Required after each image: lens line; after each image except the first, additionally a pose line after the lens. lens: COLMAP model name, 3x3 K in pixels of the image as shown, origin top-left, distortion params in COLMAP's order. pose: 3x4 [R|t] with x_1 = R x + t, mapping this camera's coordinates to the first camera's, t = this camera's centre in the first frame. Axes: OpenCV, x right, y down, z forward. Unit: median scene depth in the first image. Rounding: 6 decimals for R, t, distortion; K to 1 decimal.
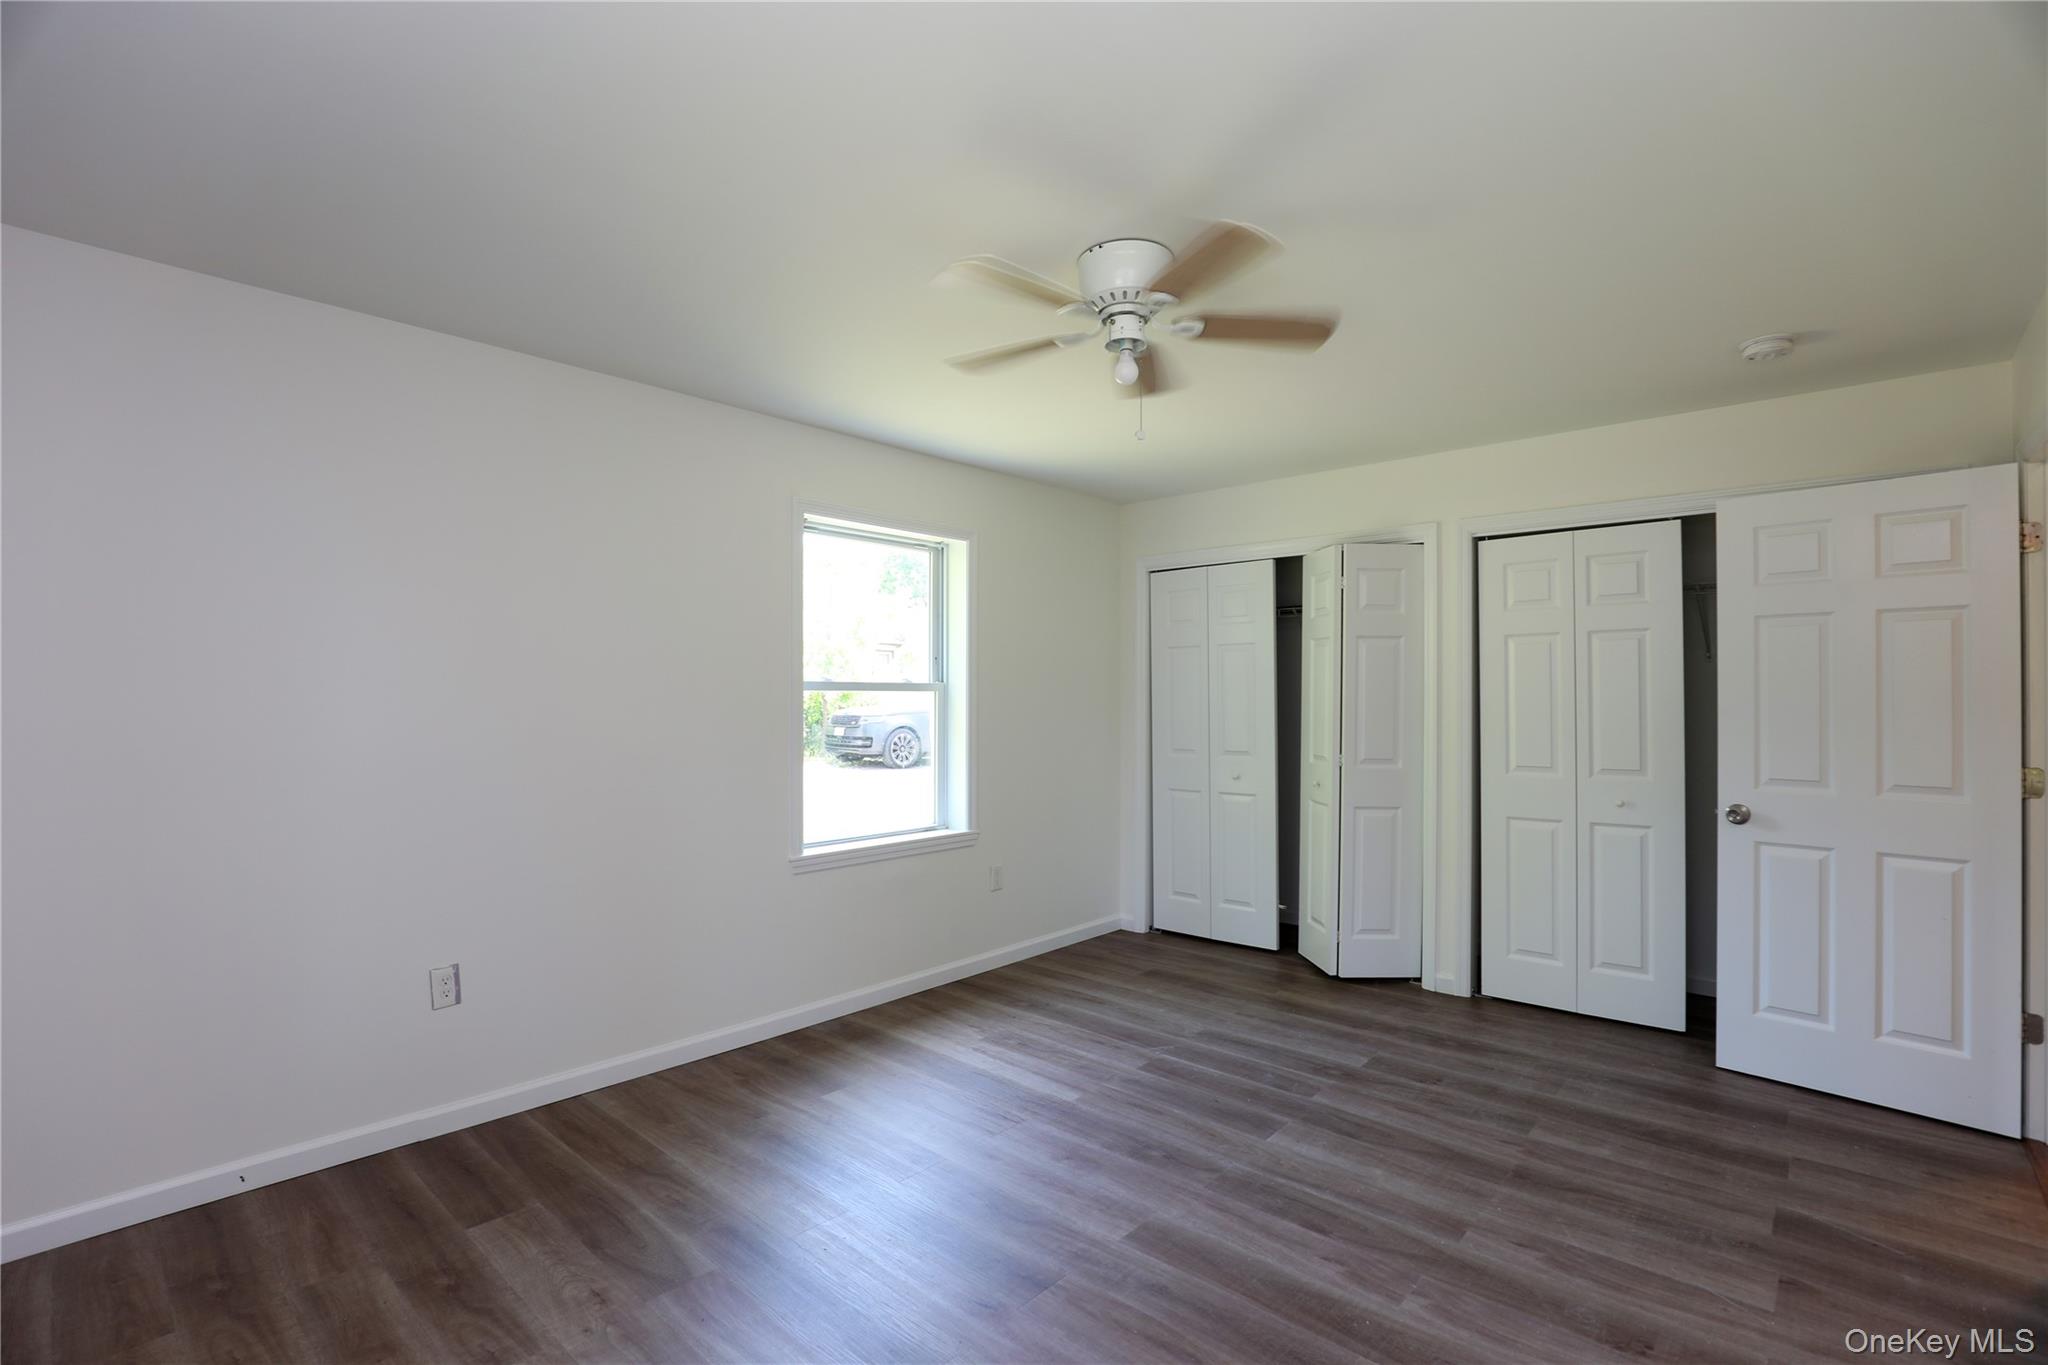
lens RADIAL K [[941.6, 0, 1006.8], [0, 941.6, 683.7], [0, 0, 1]] dist [-0.030476, 0.004467]
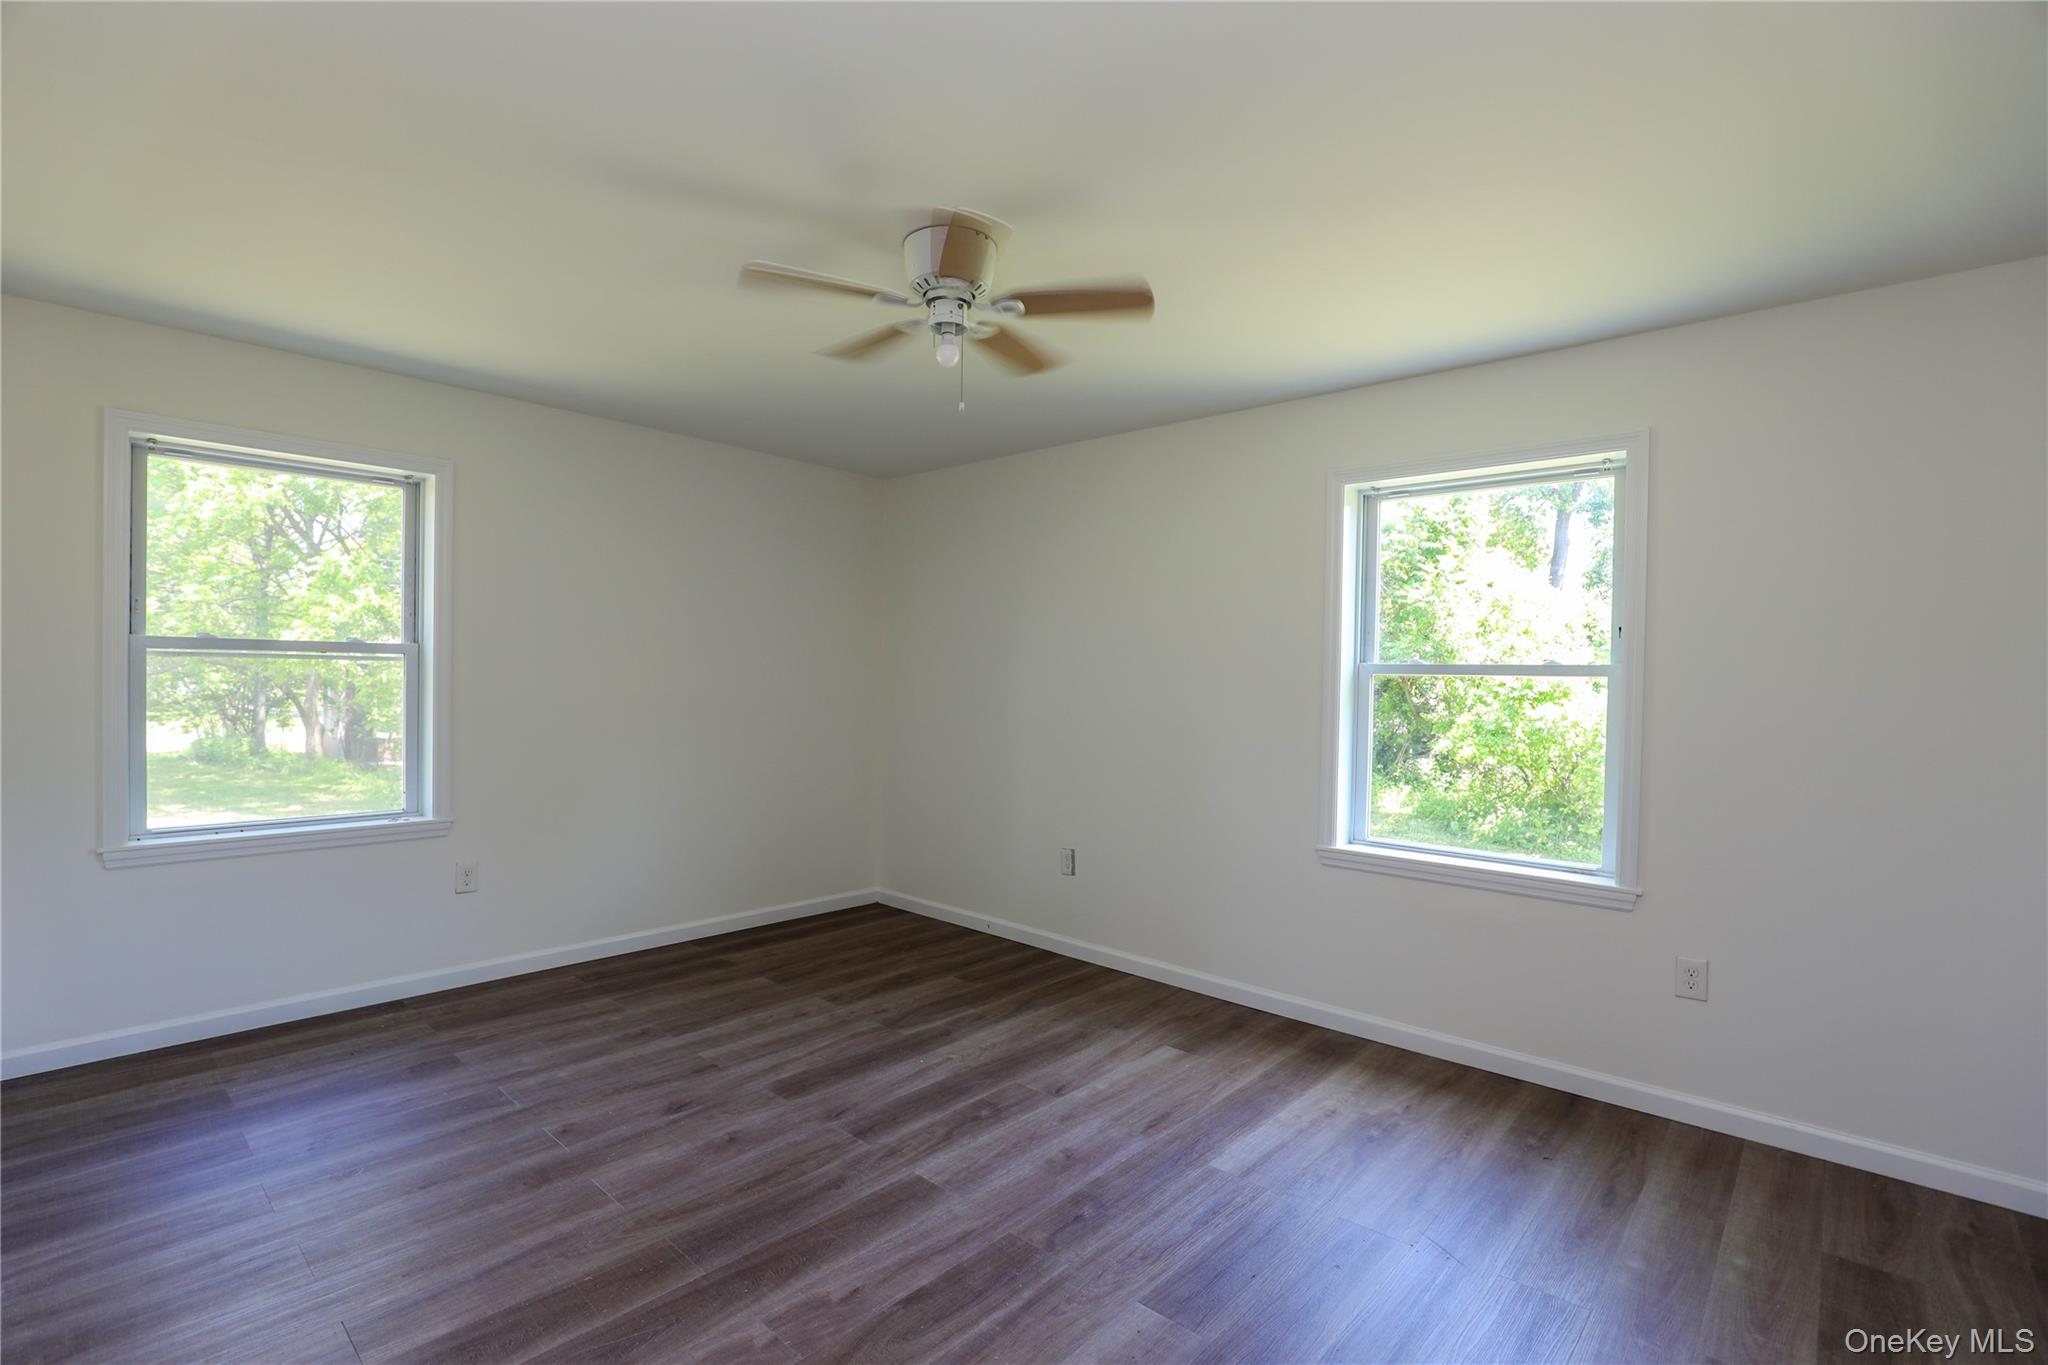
lens RADIAL K [[941.6, 0, 1011.8], [0, 941.6, 679.4], [0, 0, 1]] dist [-0.030476, 0.004467]
pose [[-0.000205, -0.001055, -0.999999, 1.010926], [-0.009172, 0.999957, -0.001053, 0.022983], [0.999958, 0.009172, -0.000215, 0.932104]]
